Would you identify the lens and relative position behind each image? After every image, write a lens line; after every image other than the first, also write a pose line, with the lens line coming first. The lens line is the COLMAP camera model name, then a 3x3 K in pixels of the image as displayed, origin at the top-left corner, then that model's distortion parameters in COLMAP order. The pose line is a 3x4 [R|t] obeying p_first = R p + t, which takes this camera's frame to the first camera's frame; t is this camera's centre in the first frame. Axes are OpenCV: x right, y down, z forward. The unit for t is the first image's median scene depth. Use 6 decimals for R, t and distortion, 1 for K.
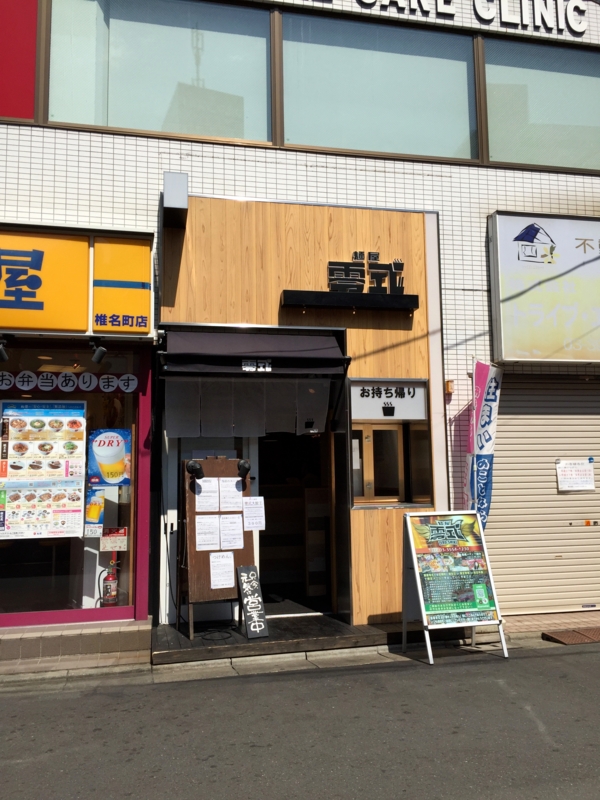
lens RADIAL K [[686.1, 0, 300.0], [0, 686.1, 400.0], [0, 0, 1]] dist [0.105533, -0.134175]
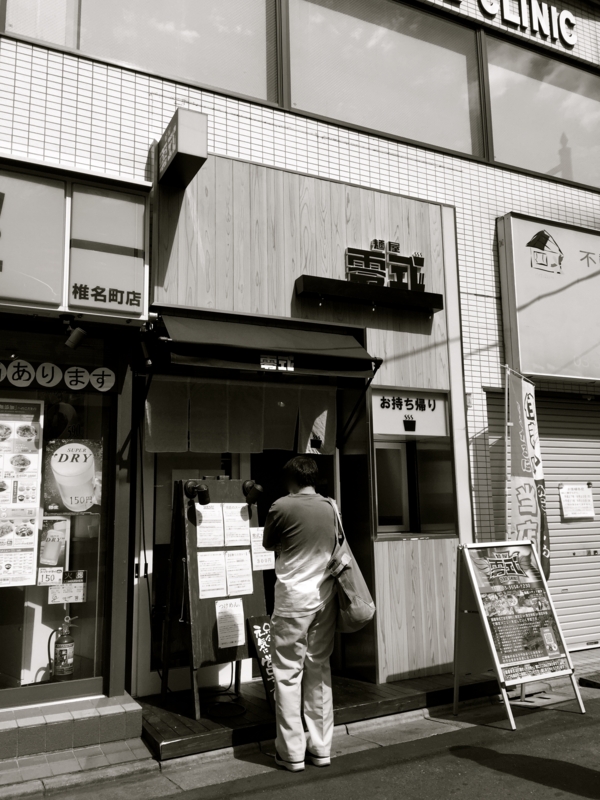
lens RADIAL K [[686.1, 0, 300.0], [0, 686.1, 400.0], [0, 0, 1]] dist [0.105533, -0.134175]
pose [[0.968302, 0.034445, 0.247394, -0.225991], [-0.022195, 0.998393, -0.052138, 0.033366], [-0.248792, 0.044994, 0.967511, 0.205370]]
